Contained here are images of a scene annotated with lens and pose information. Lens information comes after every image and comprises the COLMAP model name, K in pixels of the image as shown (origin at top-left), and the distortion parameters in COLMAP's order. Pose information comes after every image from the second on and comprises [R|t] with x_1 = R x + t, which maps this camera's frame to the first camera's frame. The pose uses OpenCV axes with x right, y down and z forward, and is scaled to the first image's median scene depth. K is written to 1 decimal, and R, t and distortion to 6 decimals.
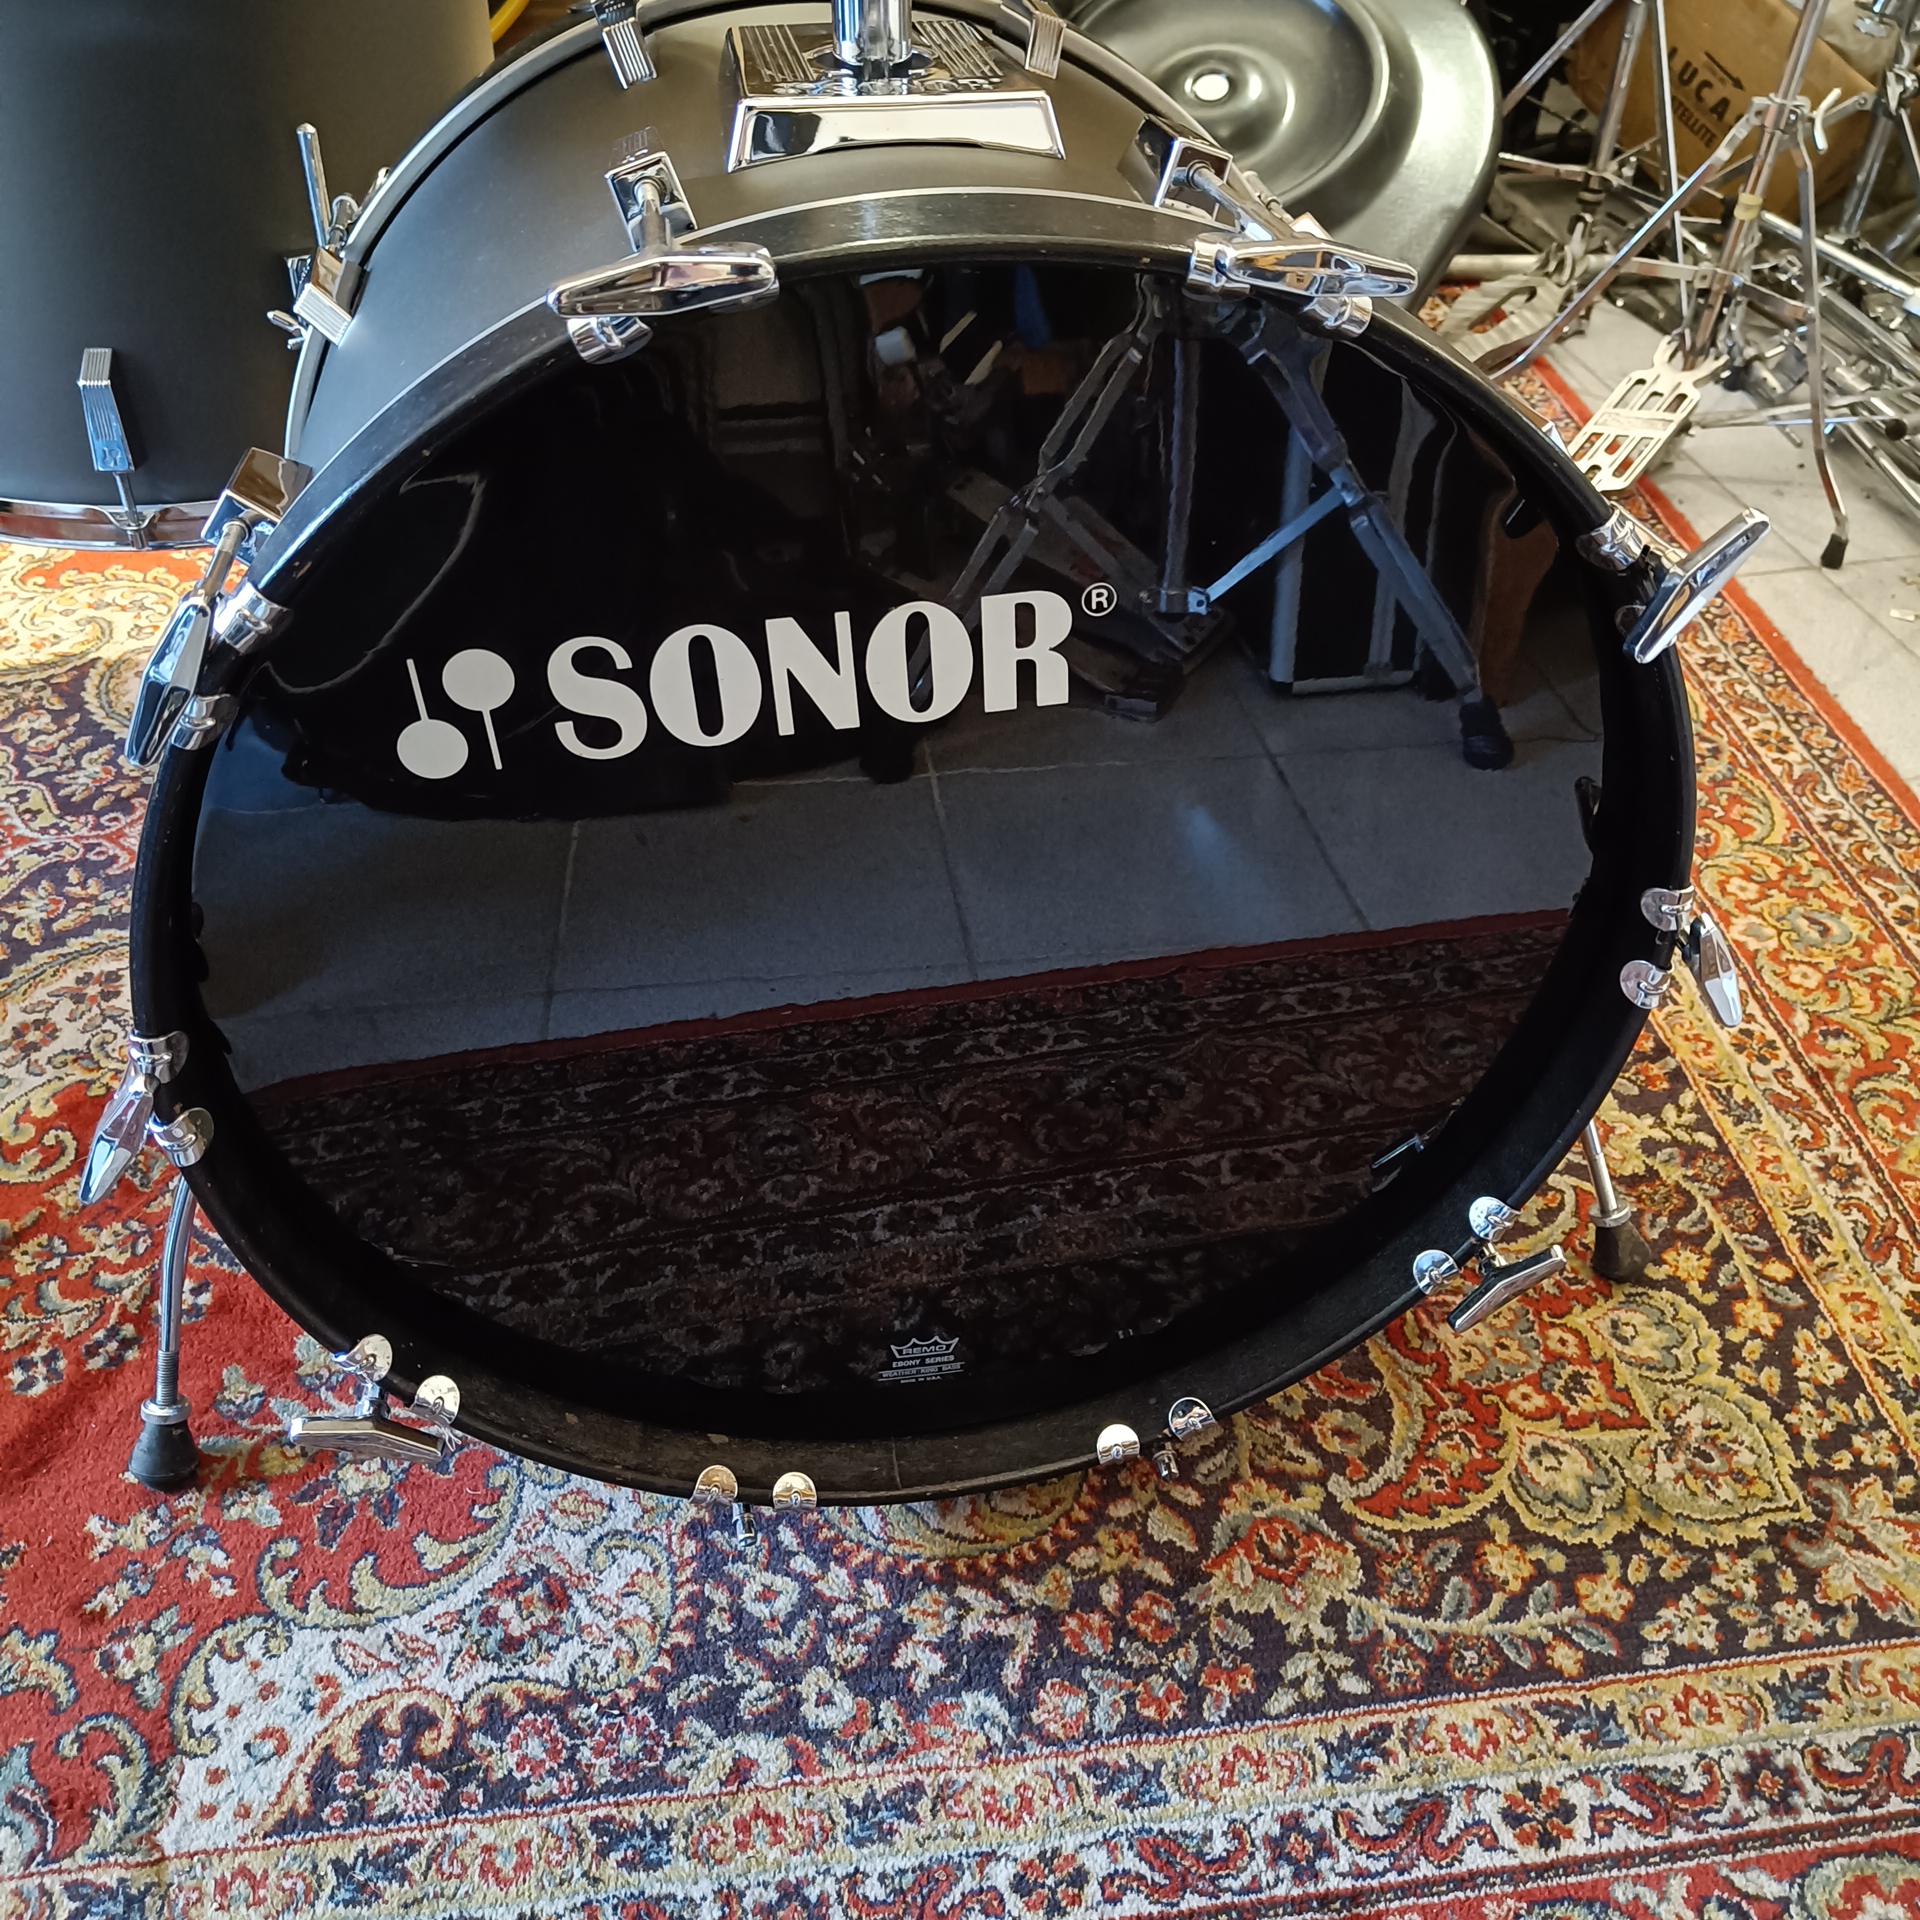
lens RADIAL K [[1667.0, 0, 958.4], [0, 1667.0, 955.2], [0, 0, 1]] dist [-0.005251, 0.012273]
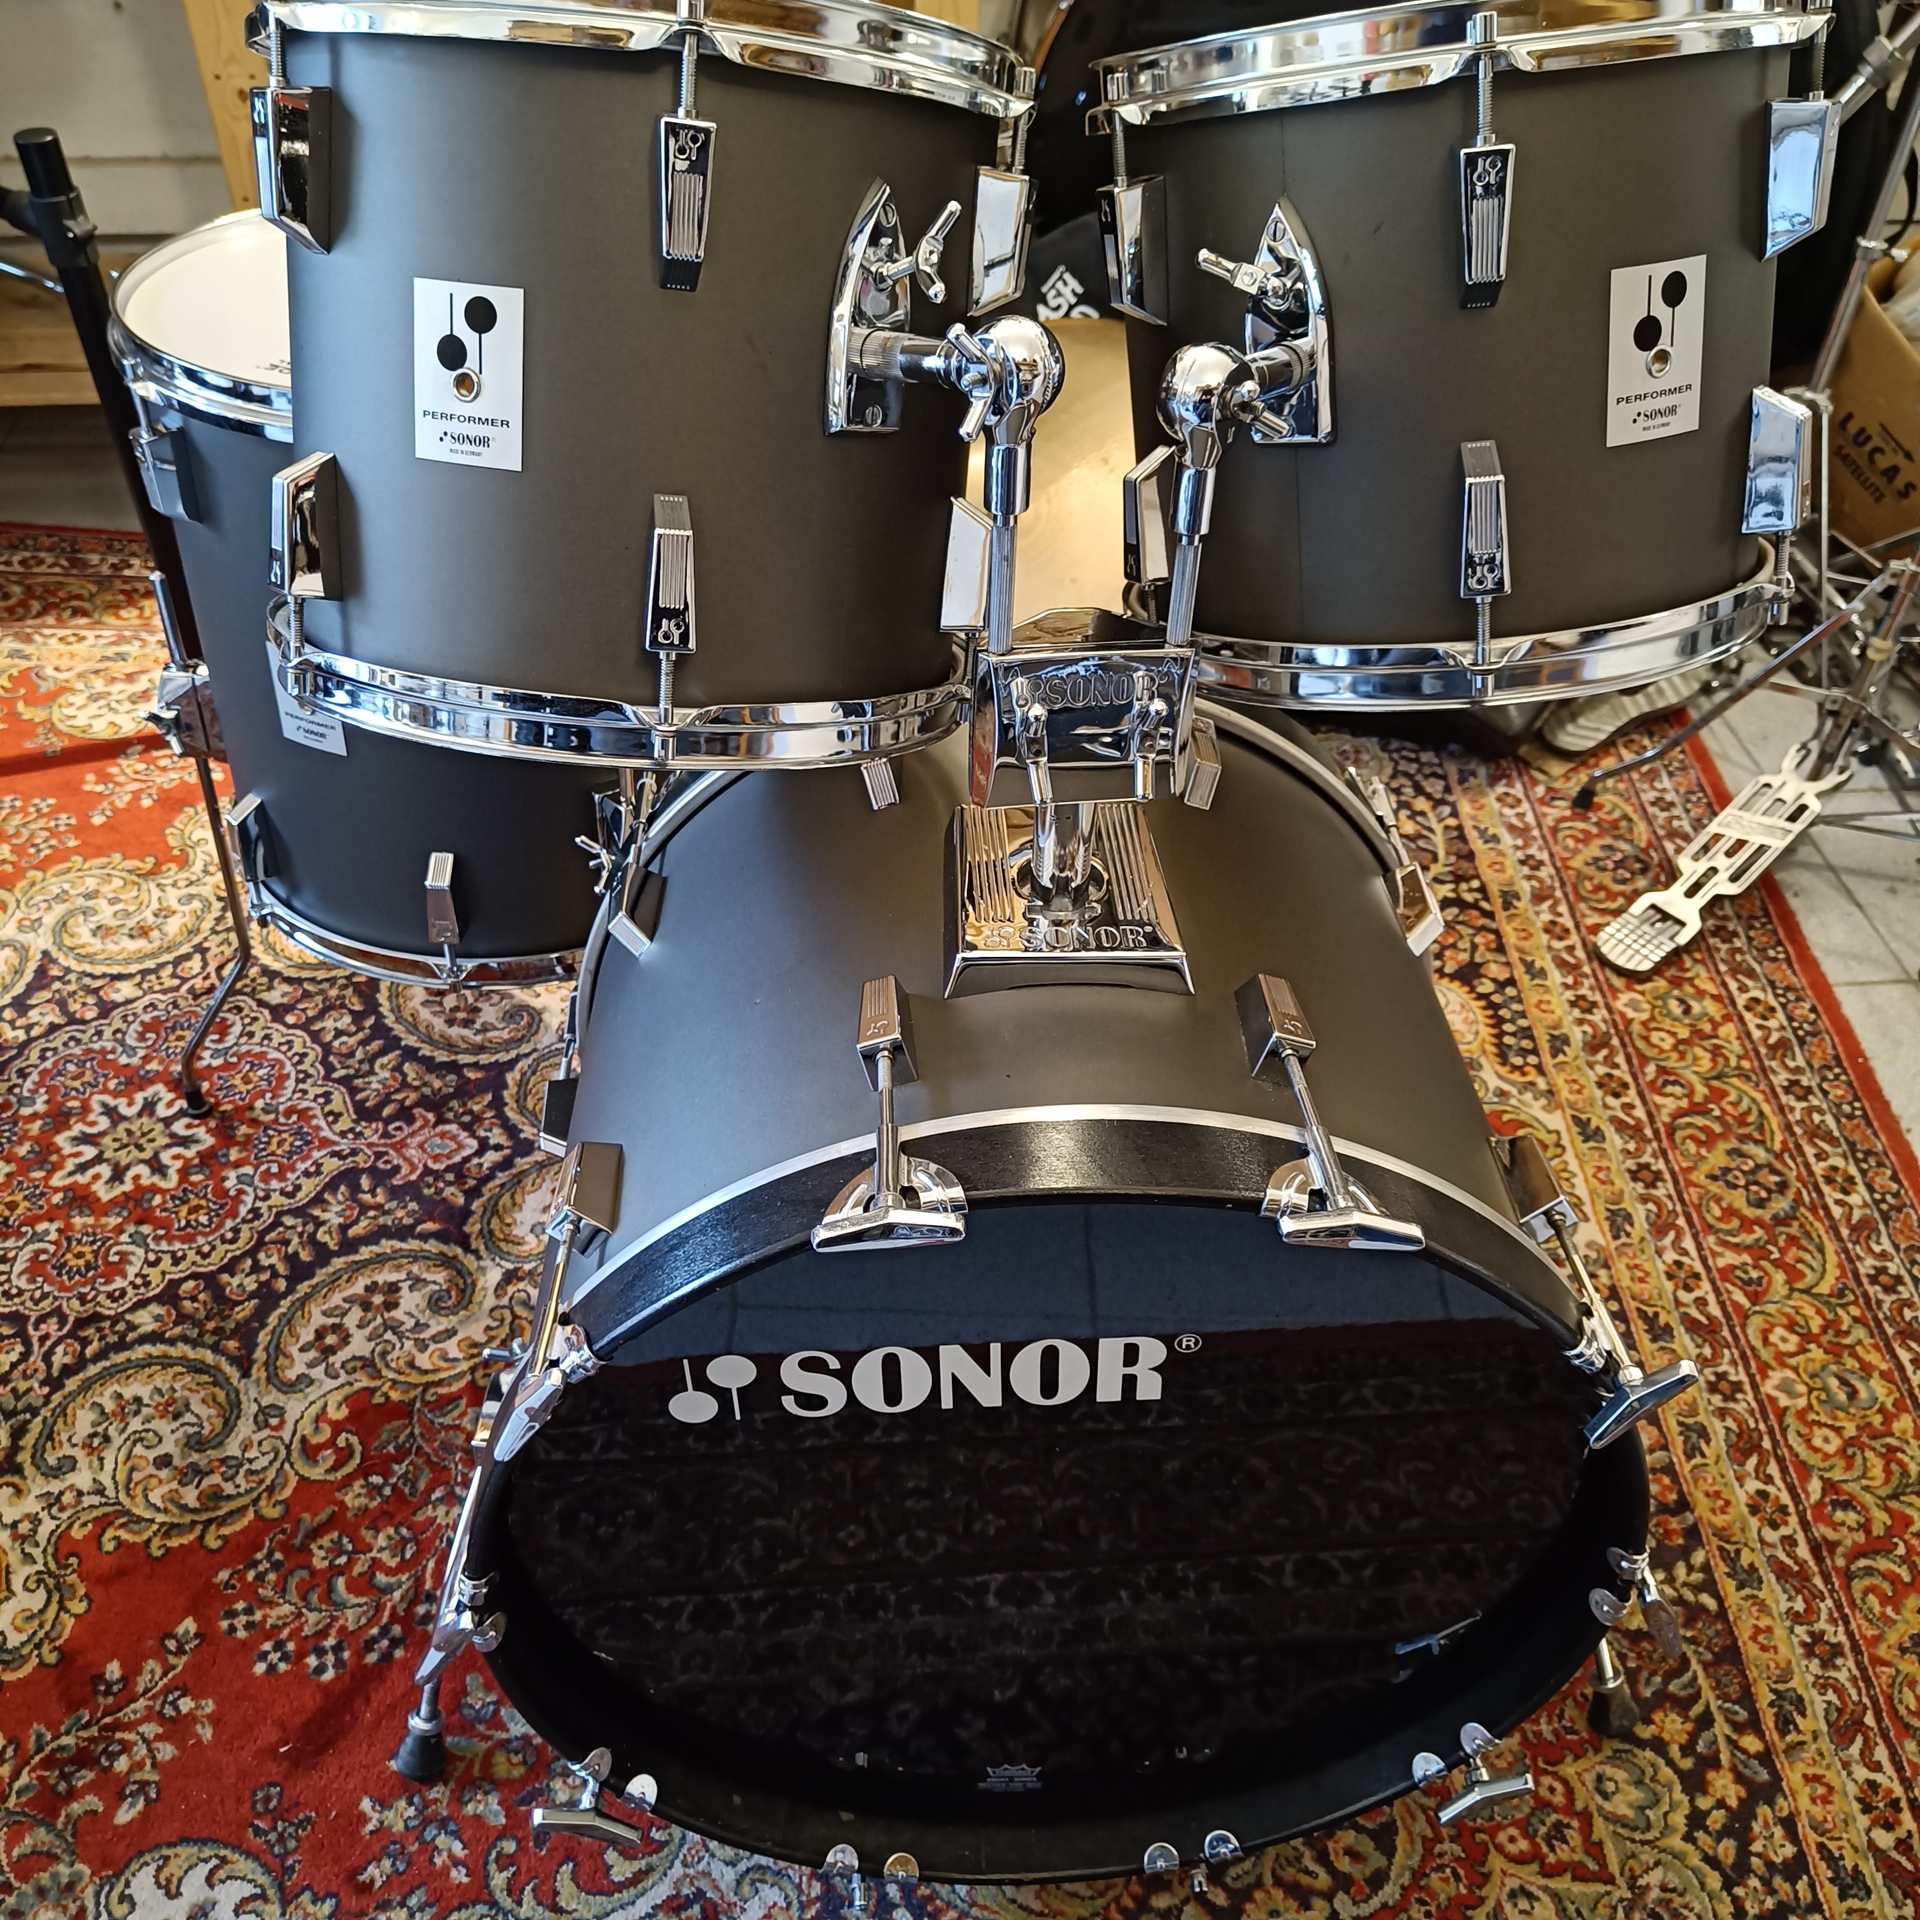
lens RADIAL K [[1667.0, 0, 963.7], [0, 1667.0, 968.1], [0, 0, 1]] dist [-0.005251, 0.012273]
pose [[0.991543, 0.093183, -0.090335, -0.000897], [-0.092802, 0.995649, 0.008412, -0.304035], [0.090726, 0.000042, 0.995876, -0.210189]]
